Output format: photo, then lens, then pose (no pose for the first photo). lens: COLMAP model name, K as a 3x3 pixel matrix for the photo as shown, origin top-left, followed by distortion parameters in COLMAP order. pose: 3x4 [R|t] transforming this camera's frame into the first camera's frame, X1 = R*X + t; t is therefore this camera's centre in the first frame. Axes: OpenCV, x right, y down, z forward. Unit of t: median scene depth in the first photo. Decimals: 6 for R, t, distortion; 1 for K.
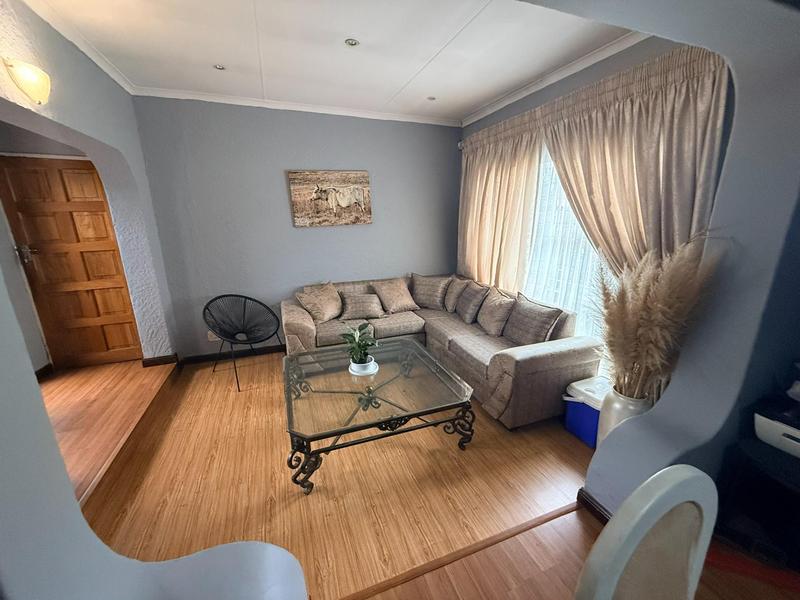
lens RADIAL K [[321.1, 0, 395.8], [0, 321.1, 301.5], [0, 0, 1]] dist [-0.002366, 0.000244]
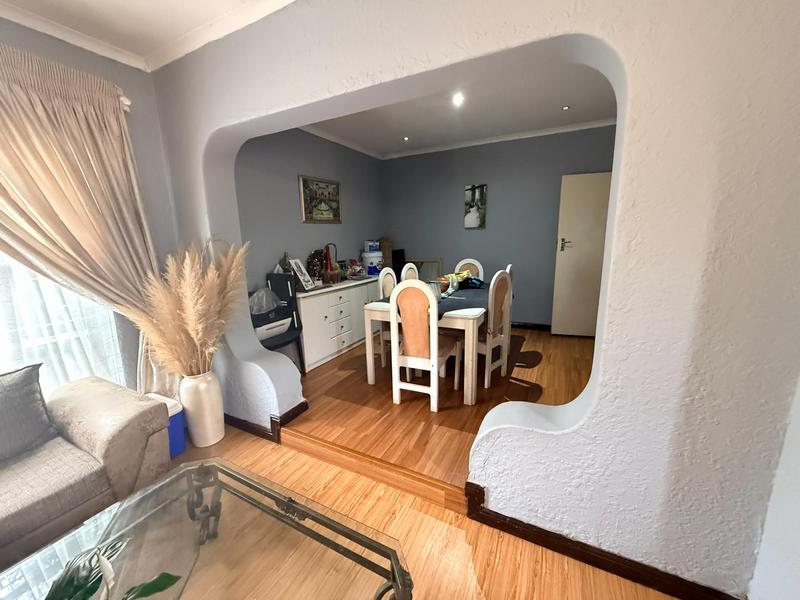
lens RADIAL K [[321.1, 0, 398.0], [0, 321.1, 301.5], [0, 0, 1]] dist [-0.002366, 0.000244]
pose [[-0.666454, -0.123021, 0.735327, -0.340348], [0.235460, 0.901081, 0.364158, -0.118333], [-0.707388, 0.415834, -0.571562, 0.575137]]
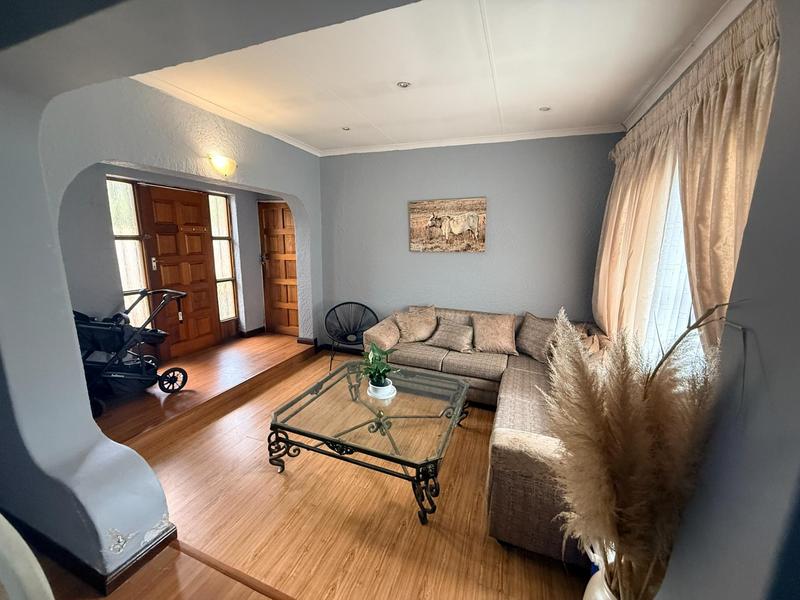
lens RADIAL K [[321.1, 0, 397.6], [0, 321.1, 300.1], [0, 0, 1]] dist [-0.002366, 0.000244]
pose [[0.744694, 0.148980, -0.650566, 0.394927], [-0.197128, 0.980377, -0.001143, -0.059158], [0.637629, 0.129096, 0.759449, 0.161182]]
